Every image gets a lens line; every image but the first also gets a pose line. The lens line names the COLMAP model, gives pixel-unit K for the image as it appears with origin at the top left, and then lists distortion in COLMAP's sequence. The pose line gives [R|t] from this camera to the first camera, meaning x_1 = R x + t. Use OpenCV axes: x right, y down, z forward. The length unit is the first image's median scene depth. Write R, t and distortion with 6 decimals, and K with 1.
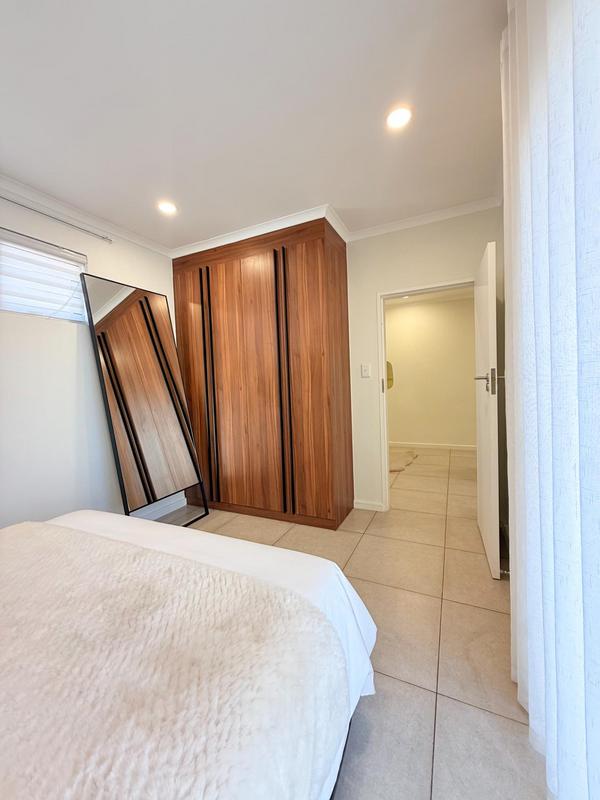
lens RADIAL K [[318.8, 0, 301.8], [0, 318.8, 398.7], [0, 0, 1]] dist [-0.000839, 0.000181]
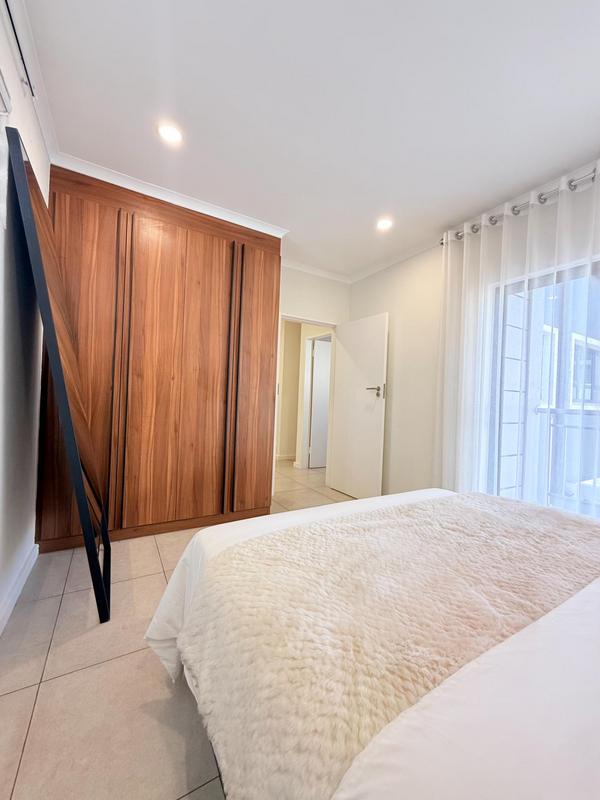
lens RADIAL K [[318.8, 0, 301.4], [0, 318.8, 399.0], [0, 0, 1]] dist [-0.000839, 0.000181]
pose [[0.557348, 0.055823, 0.828401, -0.717232], [-0.026870, 0.998427, -0.049203, 0.054888], [-0.829844, 0.005164, 0.557971, 0.267056]]
